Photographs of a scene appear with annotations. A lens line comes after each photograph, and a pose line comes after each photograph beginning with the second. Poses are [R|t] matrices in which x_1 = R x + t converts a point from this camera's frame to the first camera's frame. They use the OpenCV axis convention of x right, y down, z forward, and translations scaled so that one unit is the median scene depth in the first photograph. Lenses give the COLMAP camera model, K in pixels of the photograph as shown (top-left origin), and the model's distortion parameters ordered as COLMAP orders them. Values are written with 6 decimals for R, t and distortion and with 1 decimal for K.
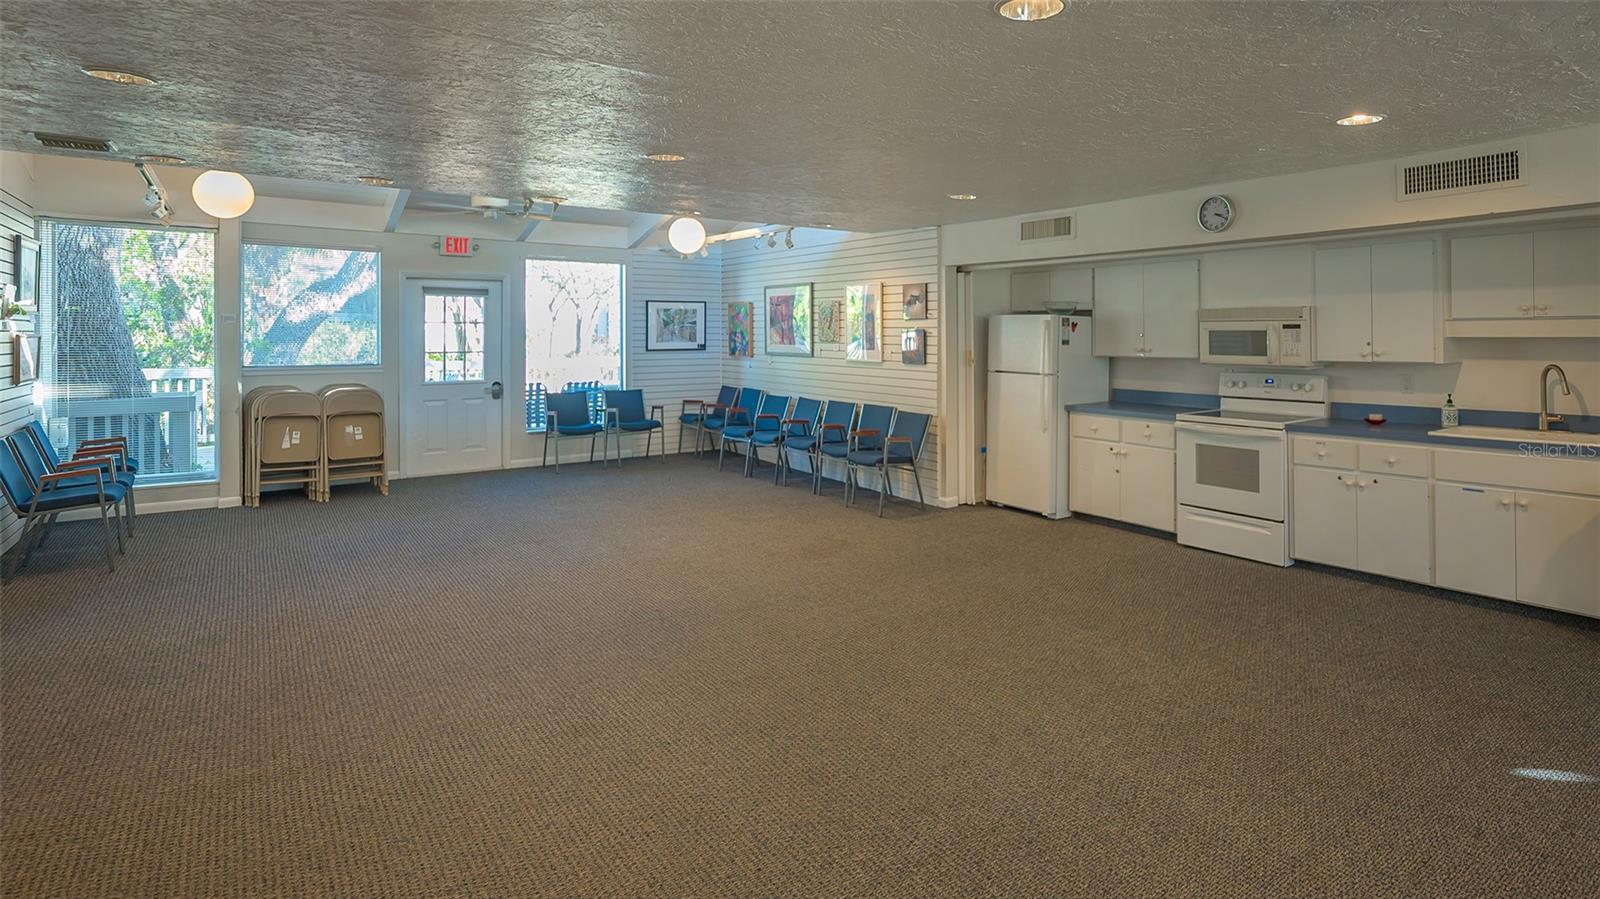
lens RADIAL K [[784.9, 0, 800.0], [0, 784.9, 449.5], [0, 0, 1]] dist [-0.000205, -0.000040]
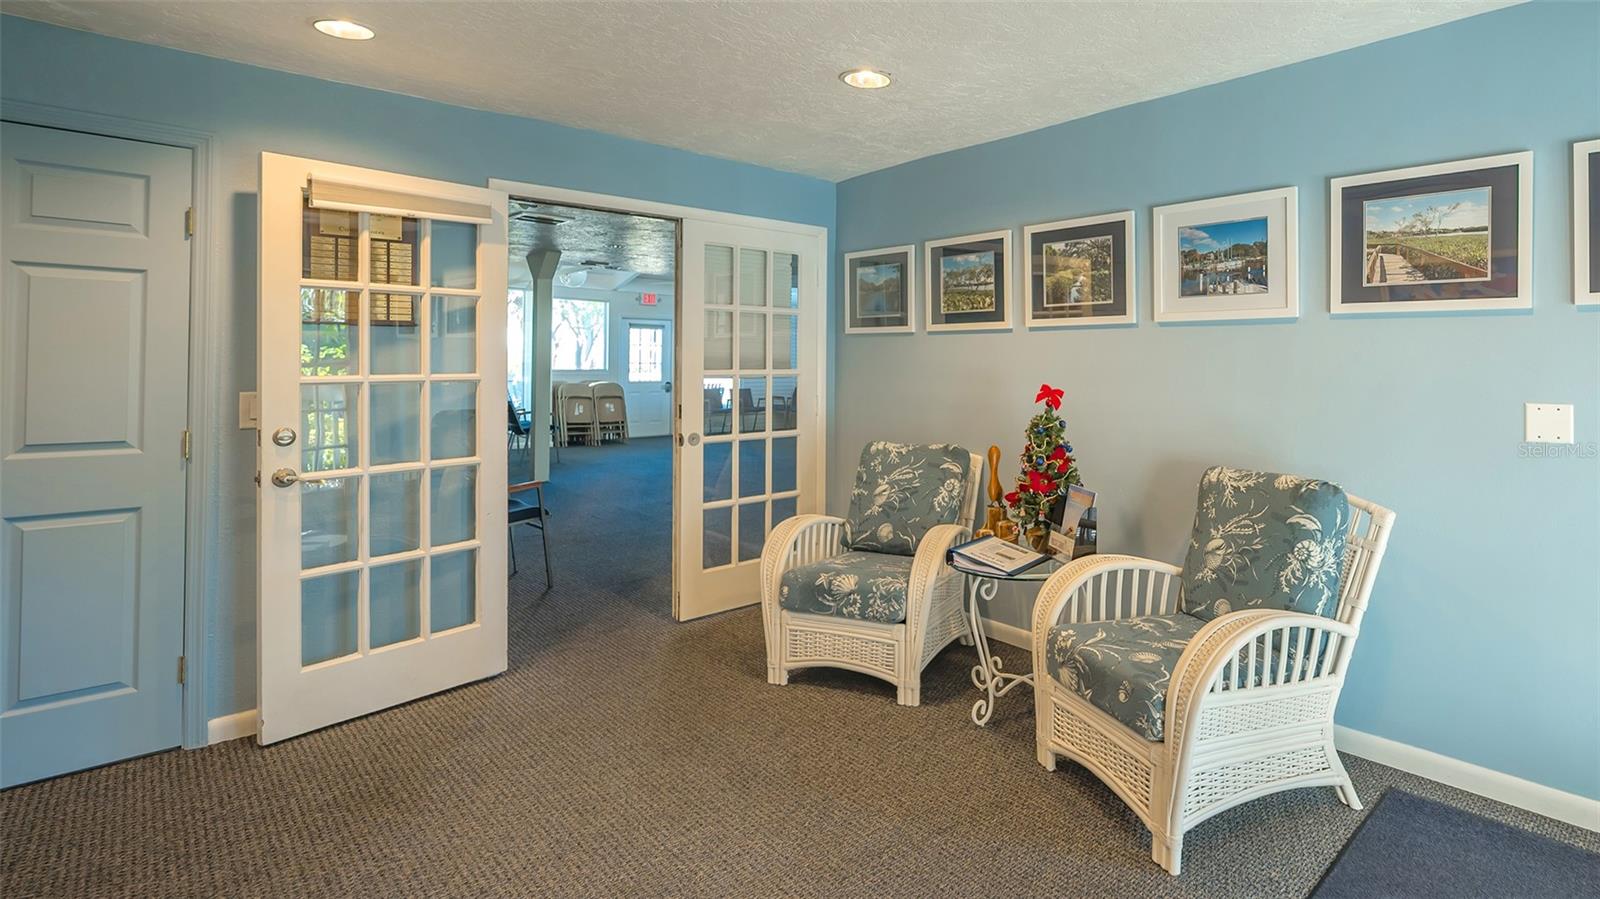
lens RADIAL K [[784.9, 0, 800.0], [0, 784.9, 449.5], [0, 0, 1]] dist [-0.000205, -0.000040]
pose [[0.993759, 0.000753, 0.111542, -0.312157], [0.003980, 0.999101, -0.042197, 0.130216], [-0.111473, 0.042377, 0.992864, -0.672348]]
